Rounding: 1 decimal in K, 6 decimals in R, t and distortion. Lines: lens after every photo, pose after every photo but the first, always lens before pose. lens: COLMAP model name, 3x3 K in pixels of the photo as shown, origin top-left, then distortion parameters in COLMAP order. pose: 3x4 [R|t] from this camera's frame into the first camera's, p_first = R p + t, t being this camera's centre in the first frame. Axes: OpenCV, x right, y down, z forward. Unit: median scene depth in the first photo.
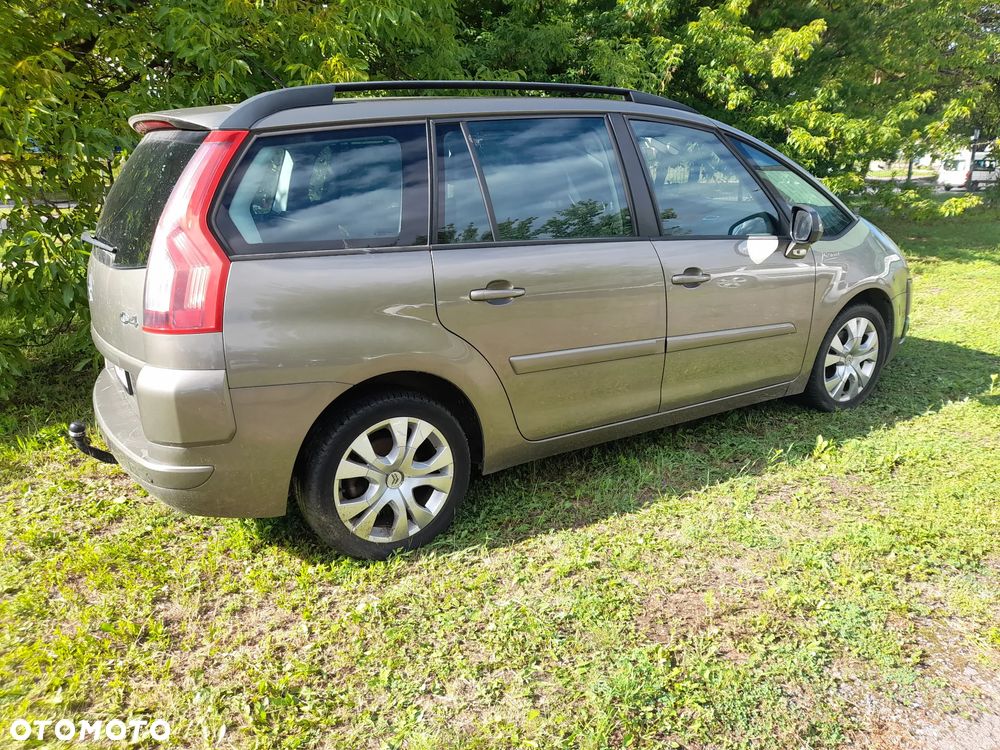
lens RADIAL K [[736.0, 0, 497.5], [0, 736.0, 378.6], [0, 0, 1]] dist [0.046537, -0.041296]
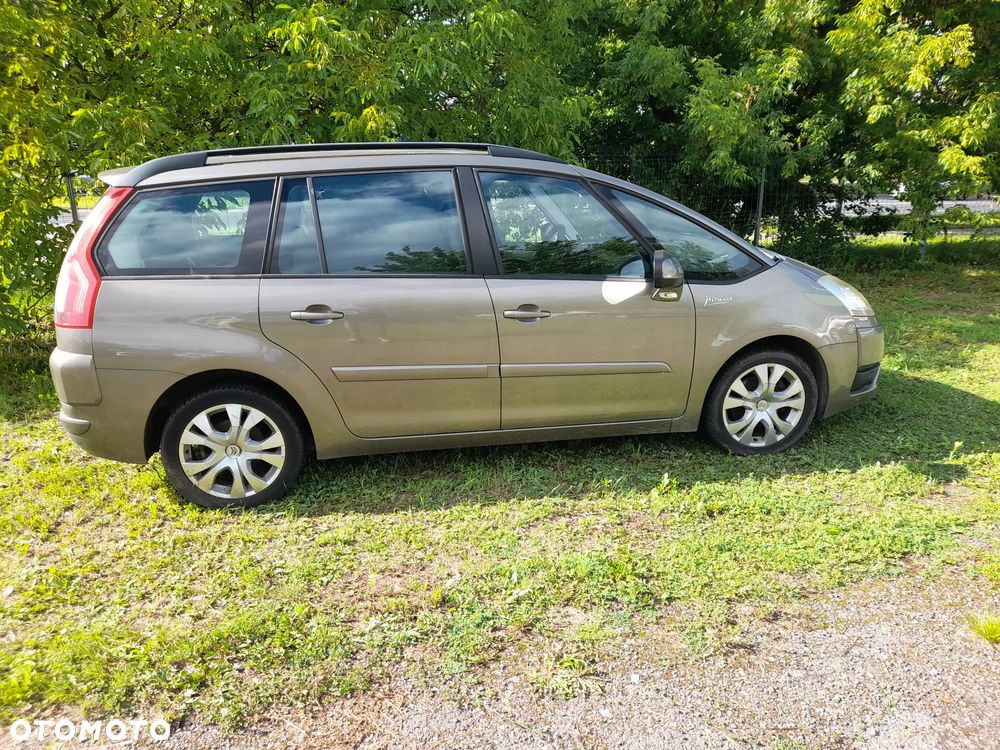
lens RADIAL K [[736.7, 0, 494.8], [0, 736.7, 383.1], [0, 0, 1]] dist [0.036520, -0.005313]
pose [[0.931011, 0.110716, -0.347793, 0.742217], [-0.106136, 0.993828, 0.032257, -0.075016], [0.349218, 0.006882, 0.937016, -0.069017]]
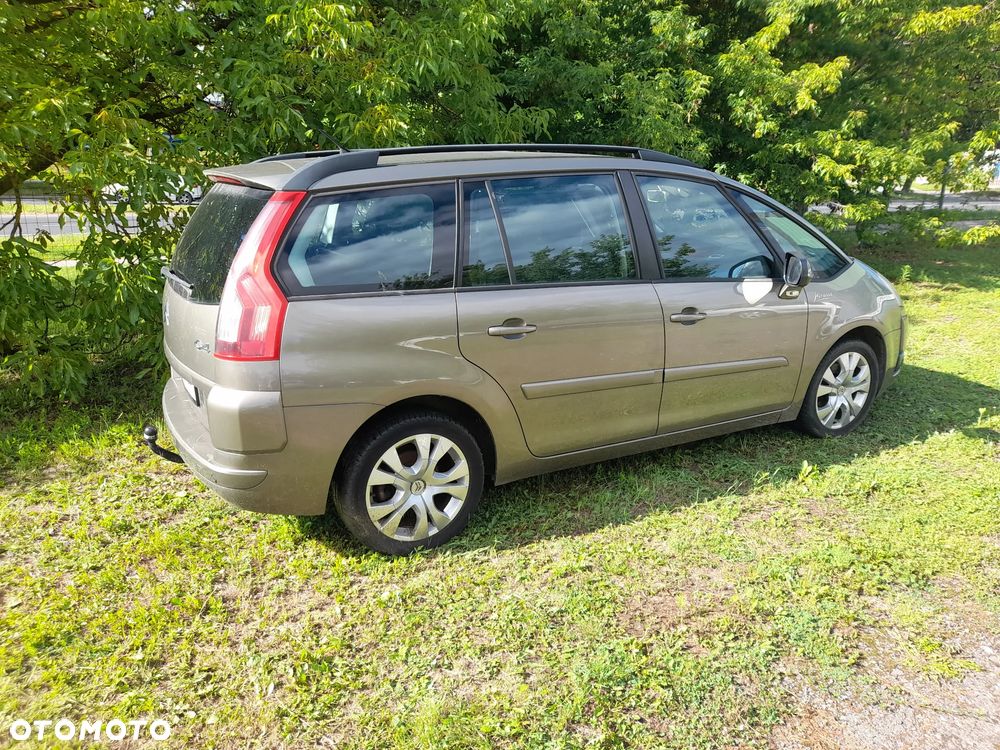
lens RADIAL K [[739.2, 0, 498.5], [0, 739.2, 377.3], [0, 0, 1]] dist [0.044222, -0.035302]
pose [[0.998549, 0.034475, -0.041364, 0.029609], [-0.034634, 0.999395, -0.003133, -0.036829], [0.041231, 0.004561, 0.999139, -0.161140]]
